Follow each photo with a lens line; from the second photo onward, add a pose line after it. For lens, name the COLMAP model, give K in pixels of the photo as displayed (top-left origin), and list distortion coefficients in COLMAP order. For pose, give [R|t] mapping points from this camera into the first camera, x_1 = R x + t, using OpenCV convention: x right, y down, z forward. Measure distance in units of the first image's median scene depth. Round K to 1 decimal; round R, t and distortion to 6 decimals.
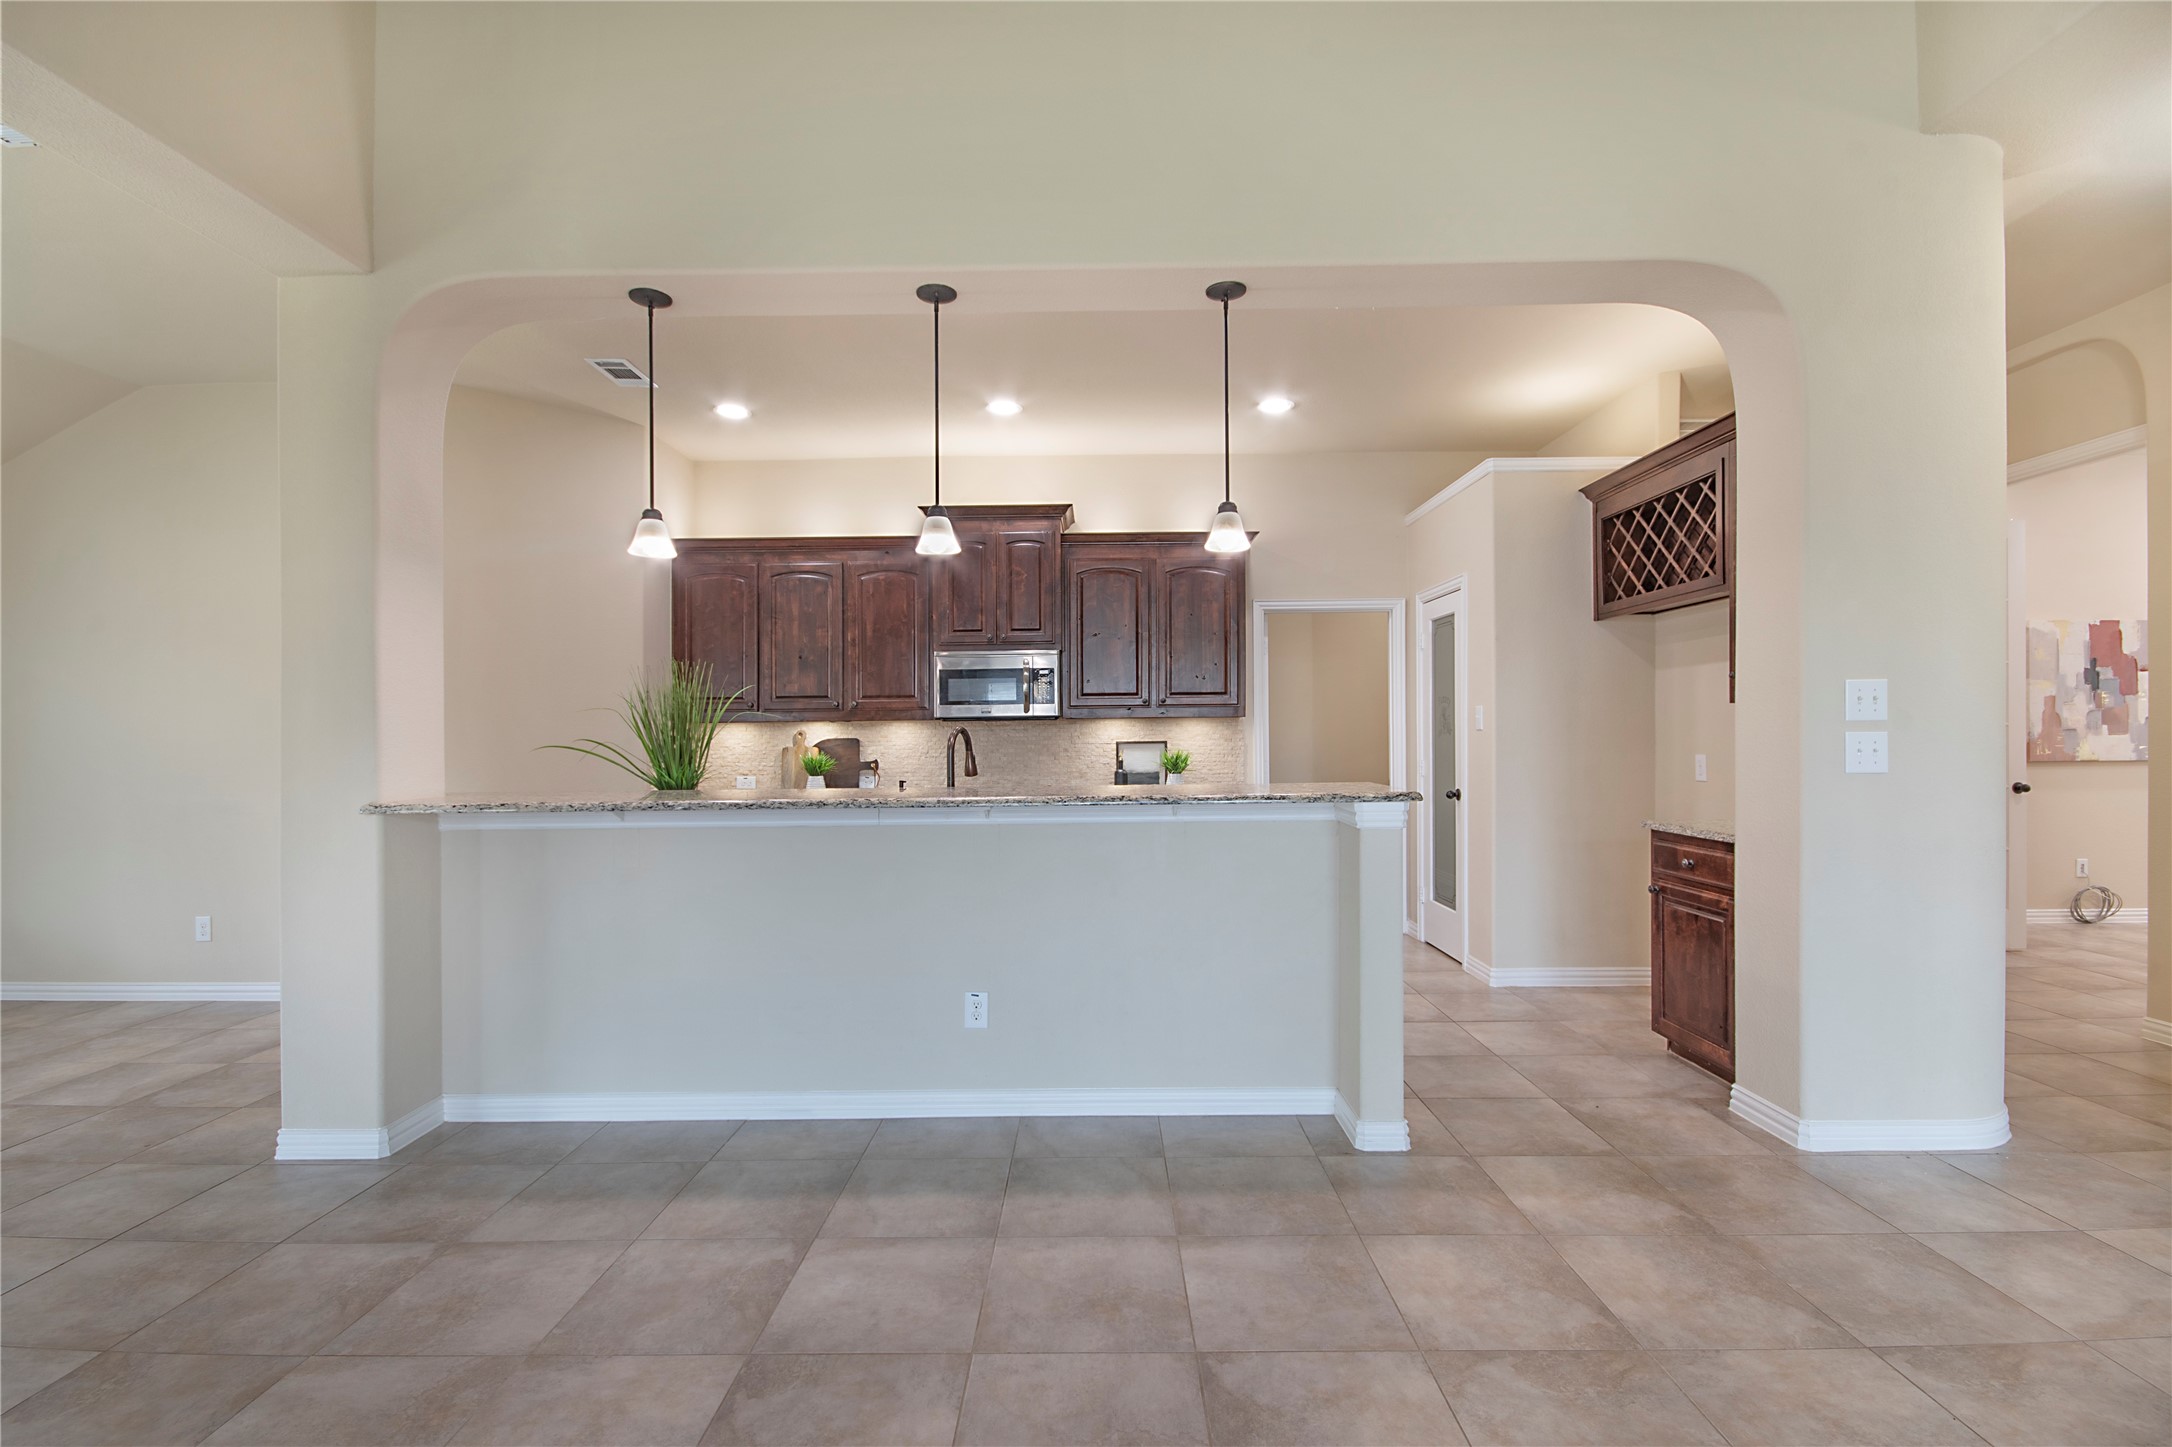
lens RADIAL K [[979.7, 0, 1090.6], [0, 979.7, 725.5], [0, 0, 1]] dist [0.006041, -0.006441]
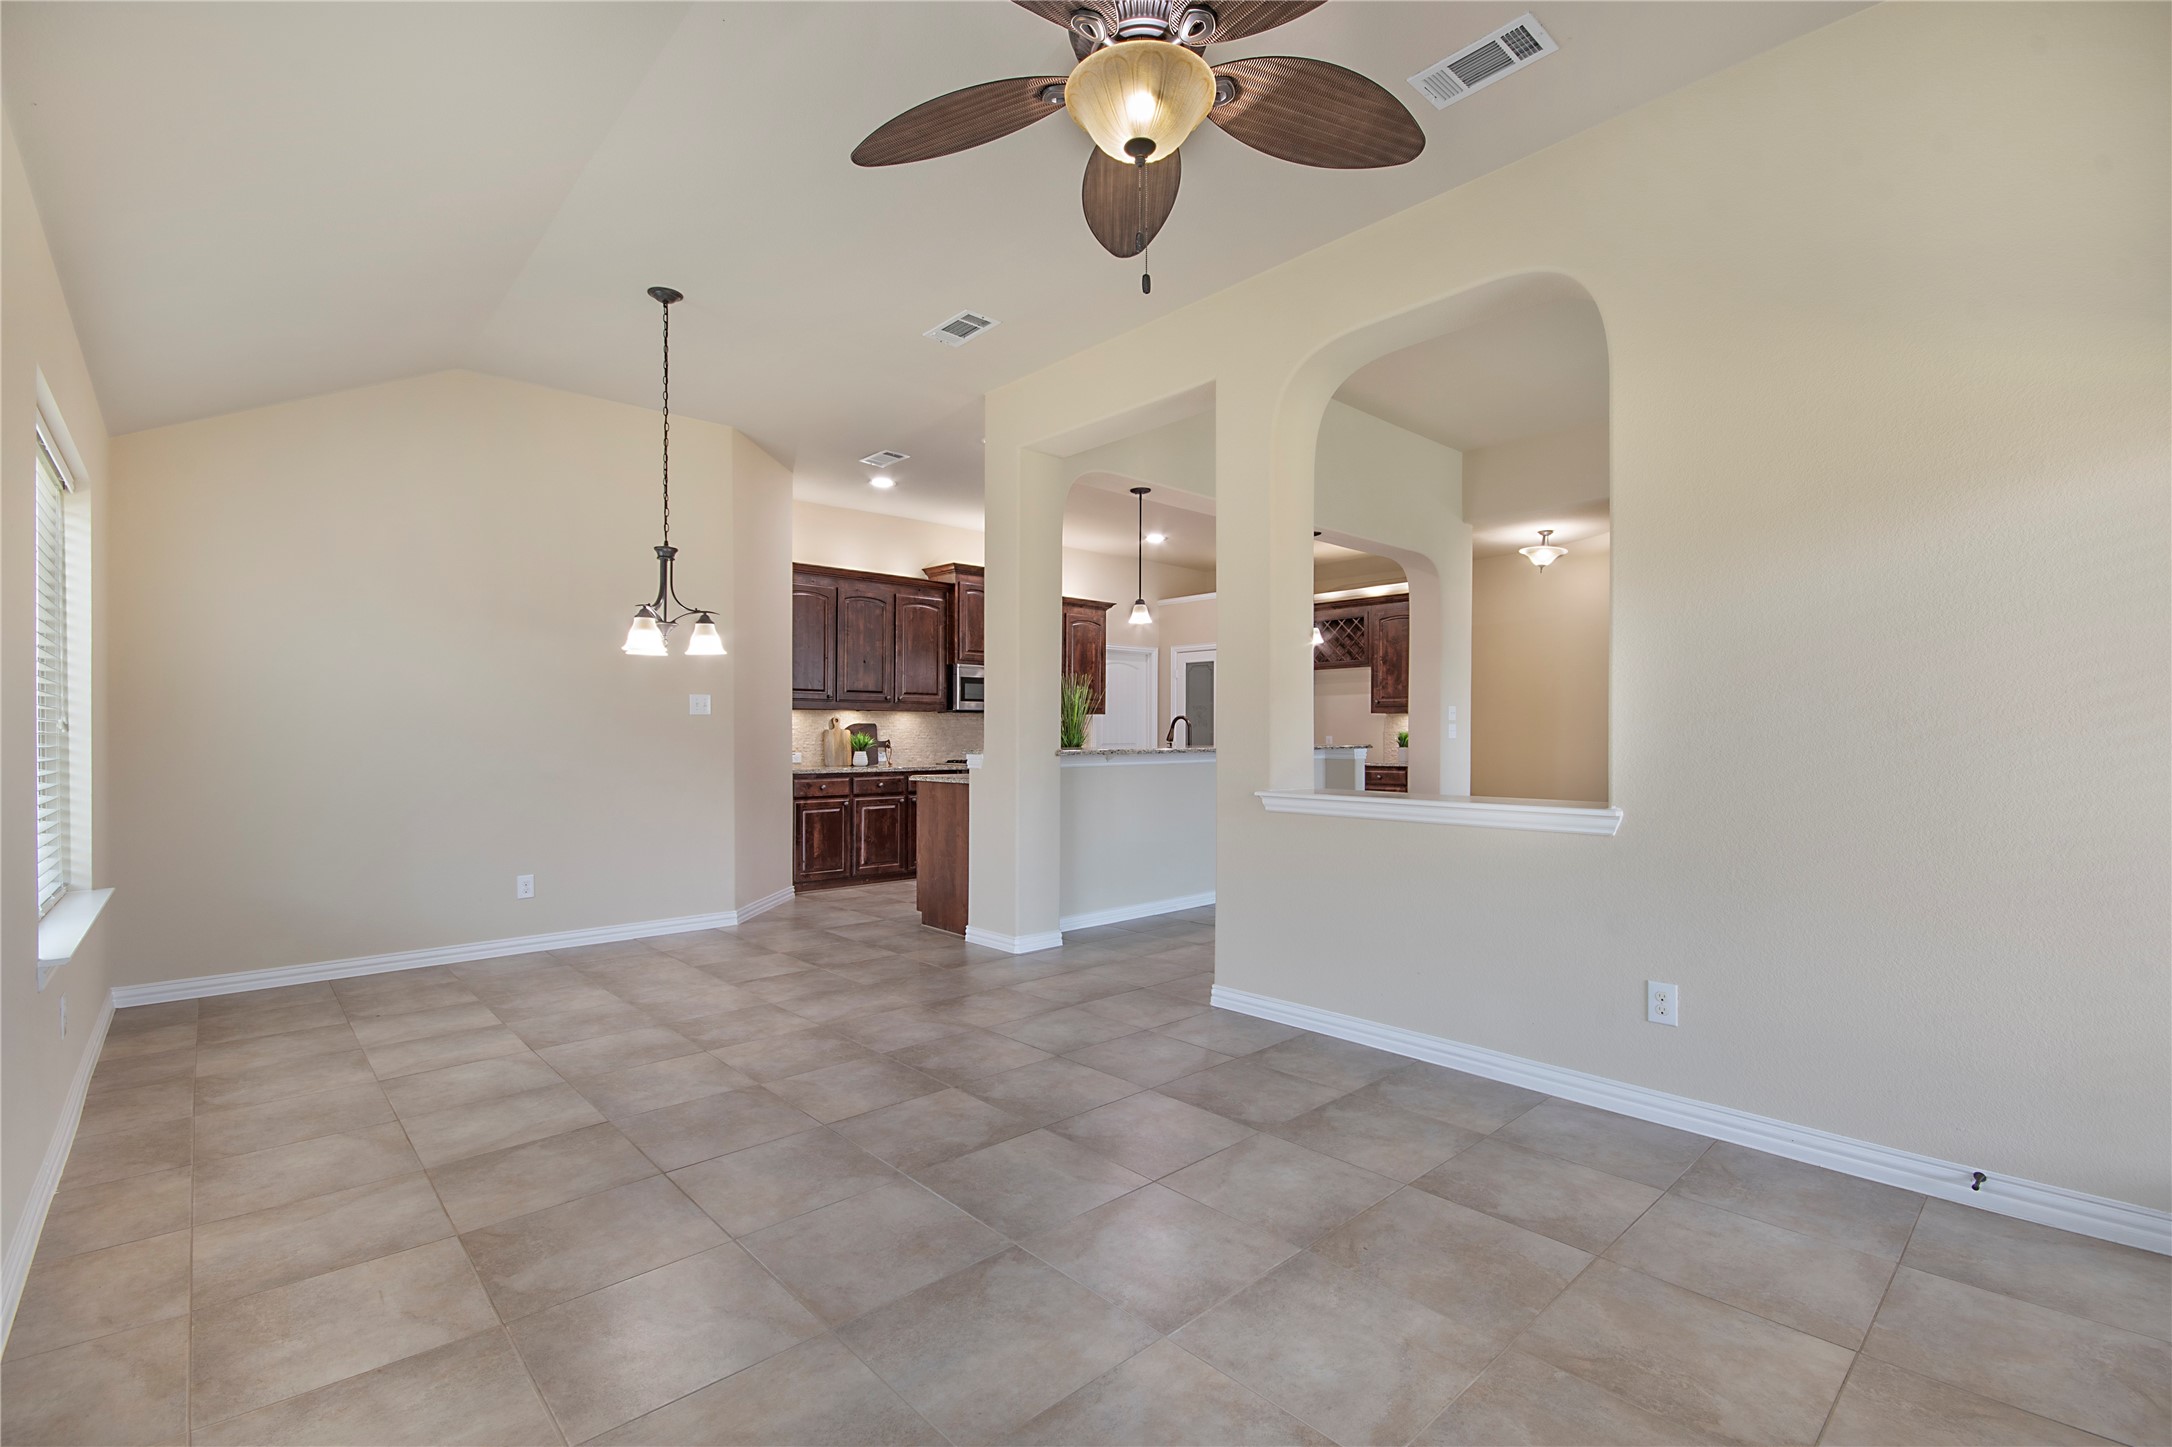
lens RADIAL K [[979.7, 0, 1100.9], [0, 979.7, 723.4], [0, 0, 1]] dist [0.006041, -0.006441]
pose [[0.721295, 0.017607, 0.692404, -1.153461], [-0.013478, 0.999844, -0.011385, 0.029539], [-0.692497, -0.001121, 0.721420, -0.214801]]
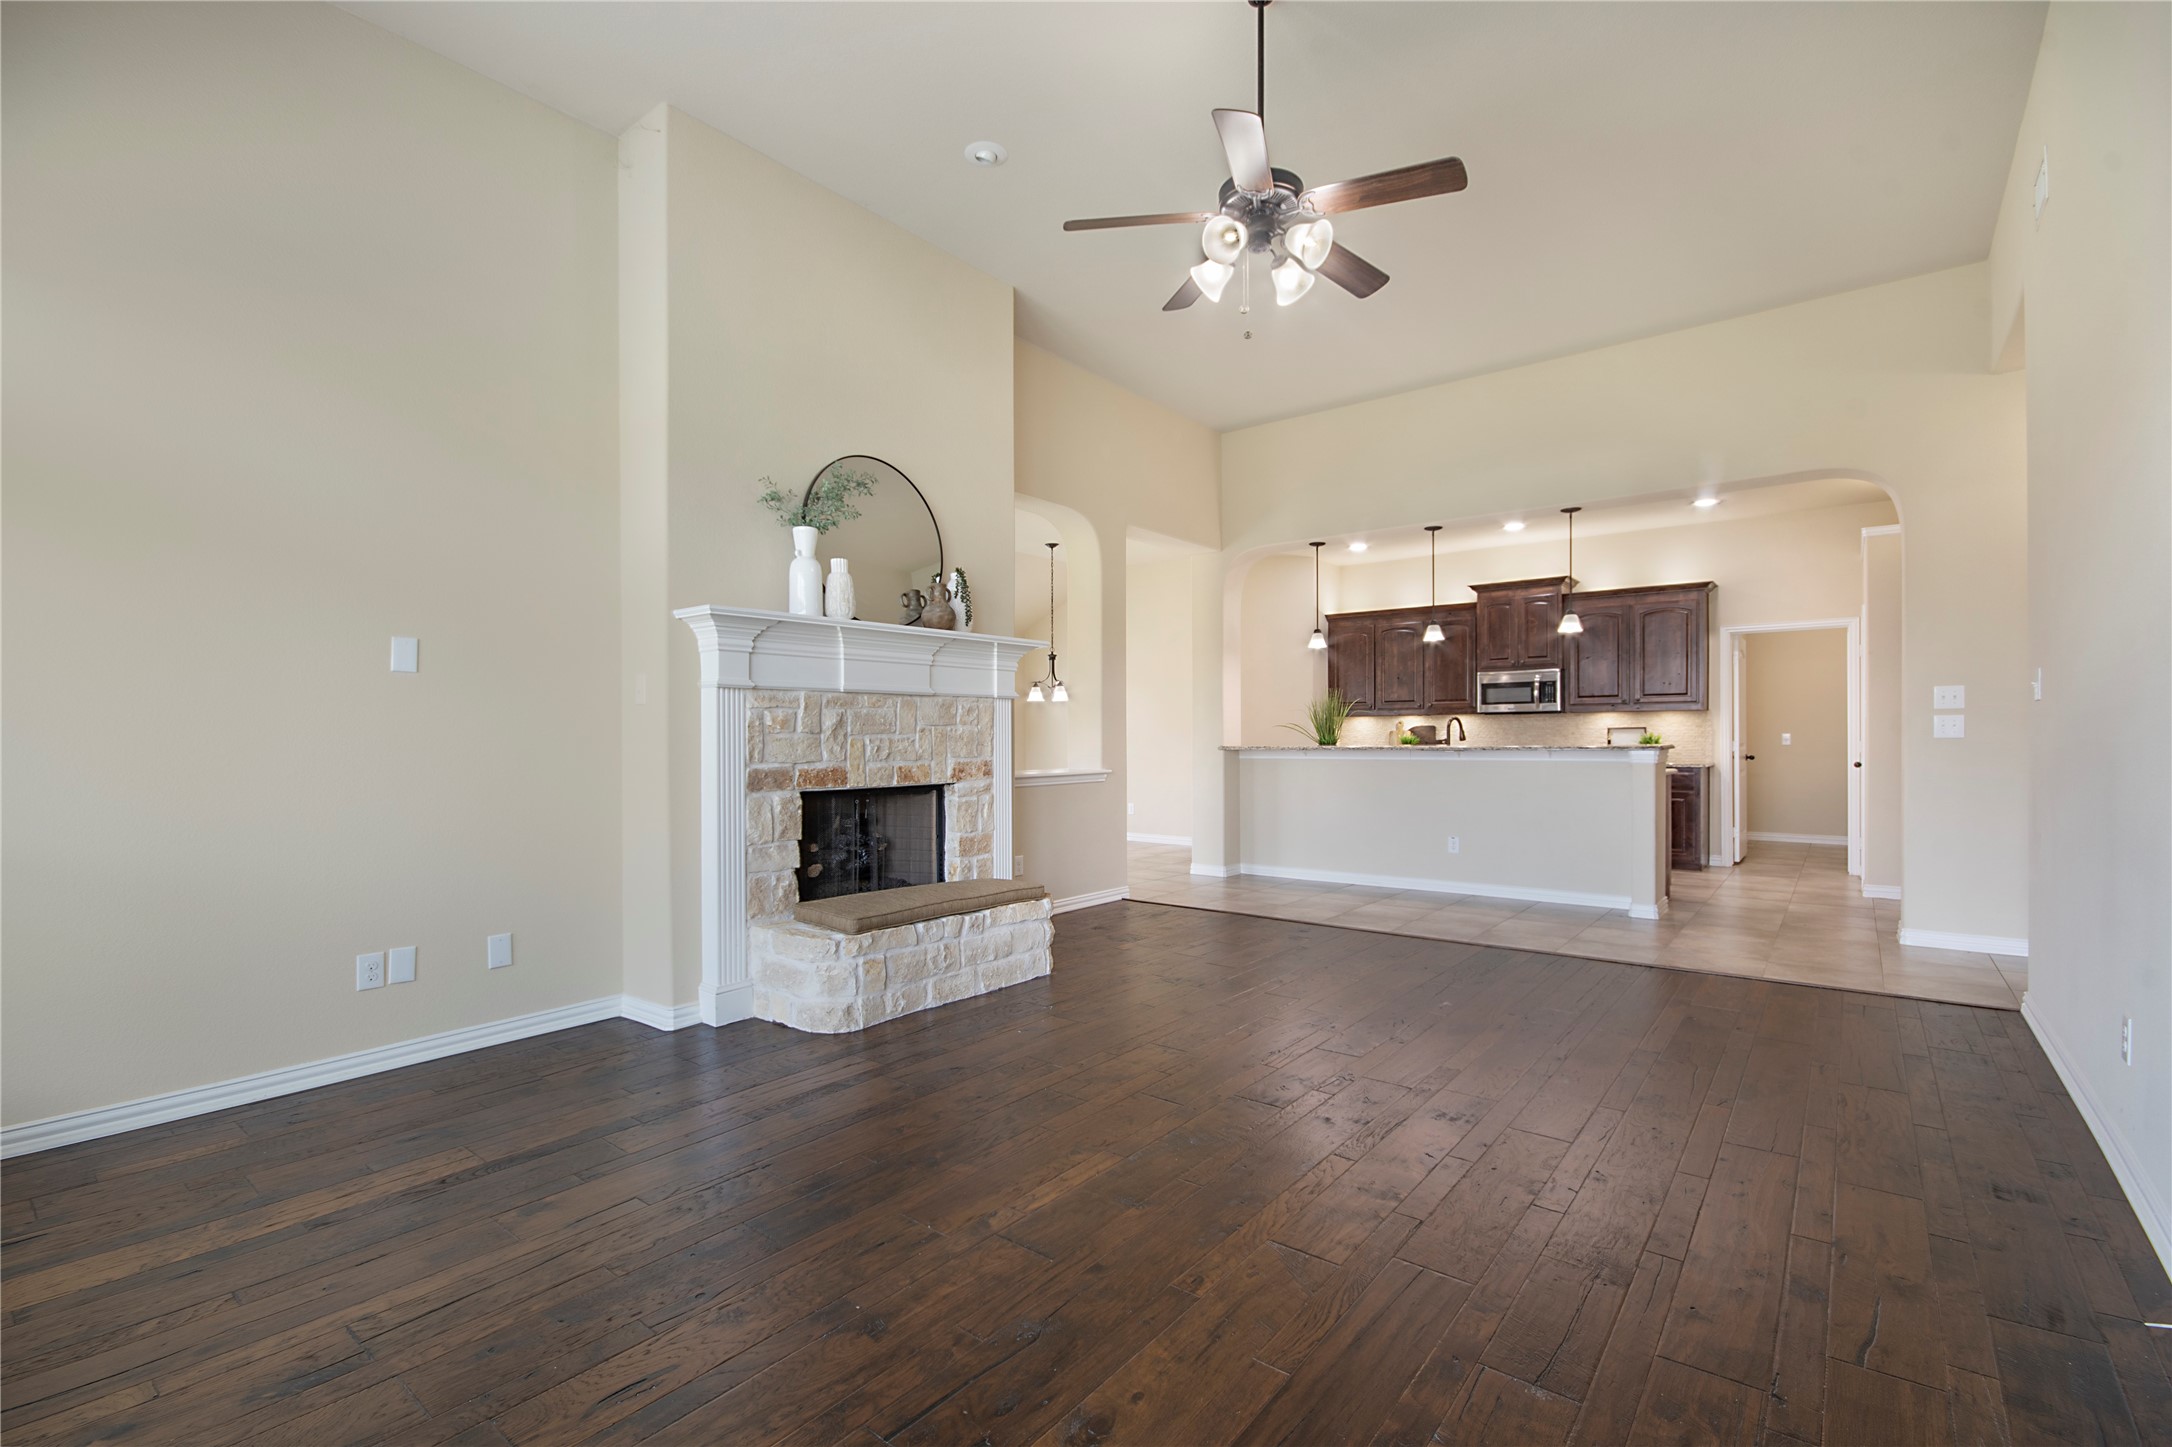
lens RADIAL K [[979.7, 0, 1081.6], [0, 979.7, 732.3], [0, 0, 1]] dist [0.006041, -0.006441]
pose [[0.791976, 0.002907, -0.610546, 0.370414], [0.003491, 0.999951, 0.009290, 0.008944], [0.610543, -0.009489, 0.791926, -0.828772]]
